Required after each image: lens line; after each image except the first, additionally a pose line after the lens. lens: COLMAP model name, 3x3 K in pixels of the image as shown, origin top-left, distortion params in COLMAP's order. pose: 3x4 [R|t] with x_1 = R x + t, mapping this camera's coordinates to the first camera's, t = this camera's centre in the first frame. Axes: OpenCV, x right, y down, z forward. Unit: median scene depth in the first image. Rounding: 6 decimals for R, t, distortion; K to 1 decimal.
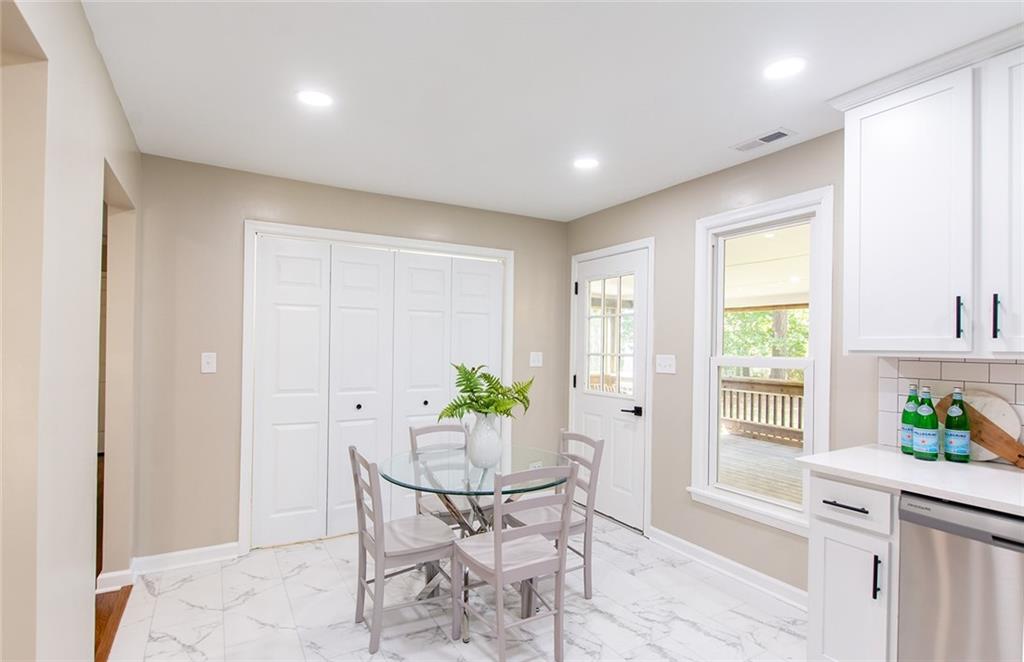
lens RADIAL K [[510.2, 0, 512.5], [0, 510.2, 346.0], [0, 0, 1]] dist [0.014778, -0.002921]
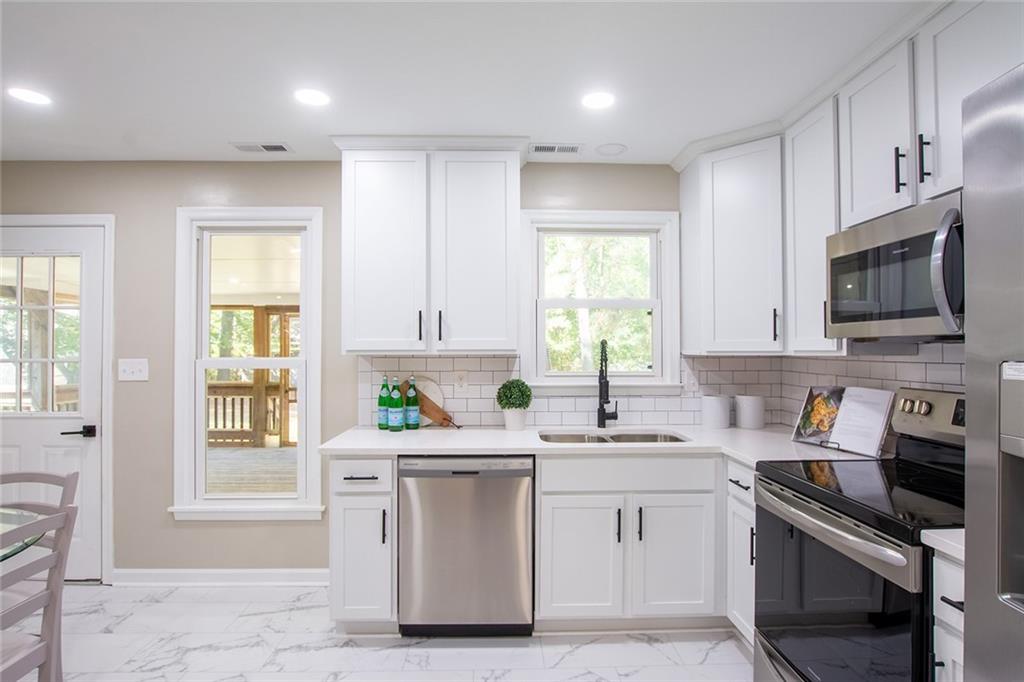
lens RADIAL K [[507.0, 0, 520.5], [0, 507.0, 351.1], [0, 0, 1]] dist [0.002573, -0.003466]
pose [[0.501382, -0.016006, 0.865078, -0.150412], [0.008465, 0.999872, 0.013594, -0.002357], [-0.865185, 0.000507, 0.501453, 0.049304]]
